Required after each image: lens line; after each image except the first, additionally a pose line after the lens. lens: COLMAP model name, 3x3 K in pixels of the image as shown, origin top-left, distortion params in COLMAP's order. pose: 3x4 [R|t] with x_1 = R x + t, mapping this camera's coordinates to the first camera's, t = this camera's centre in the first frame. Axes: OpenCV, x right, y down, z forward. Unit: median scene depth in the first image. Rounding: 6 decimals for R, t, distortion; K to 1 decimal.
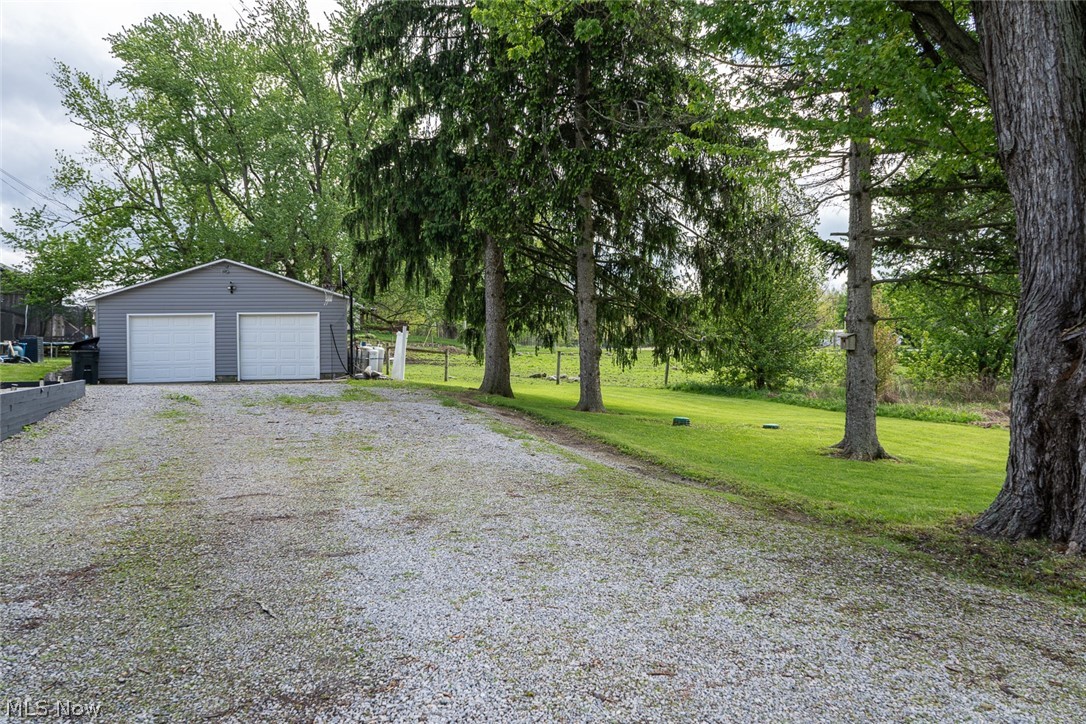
lens RADIAL K [[884.2, 0, 543.0], [0, 884.2, 362.0], [0, 0, 1]] dist [-0.006976, -0.004863]
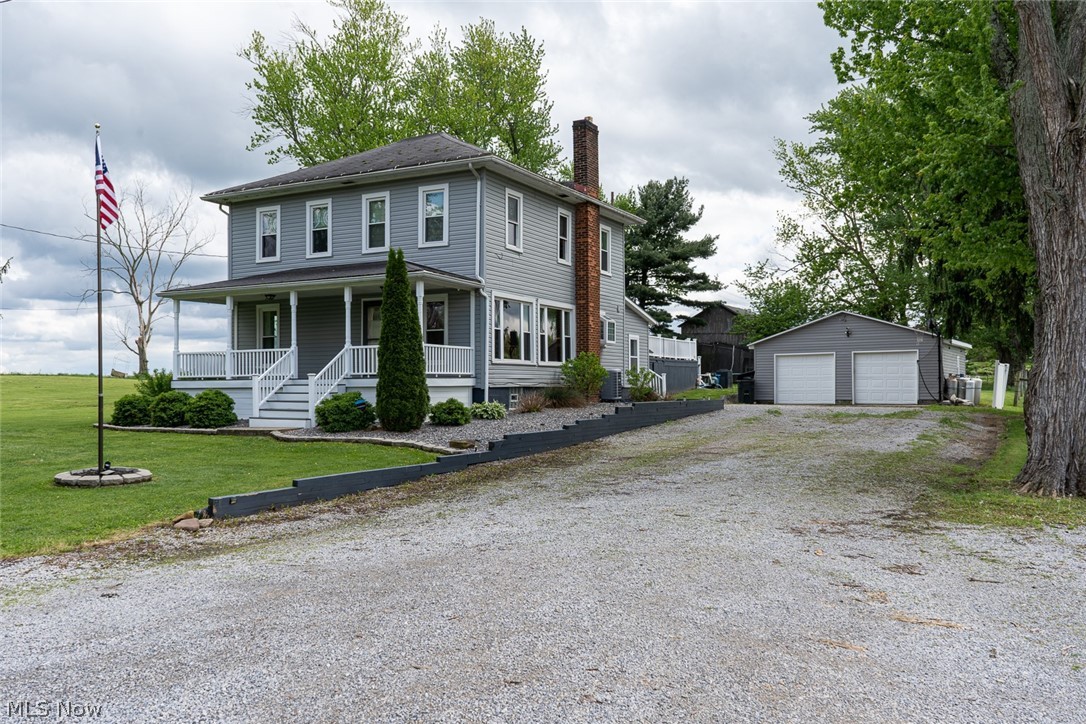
lens RADIAL K [[899.6, 0, 543.0], [0, 899.6, 362.0], [0, 0, 1]] dist [0.001225, 0.000337]
pose [[0.706137, -0.010626, -0.707995, 0.087897], [-0.011668, 0.999577, -0.026640, -0.000026], [0.707979, 0.027073, 0.705715, -0.082780]]
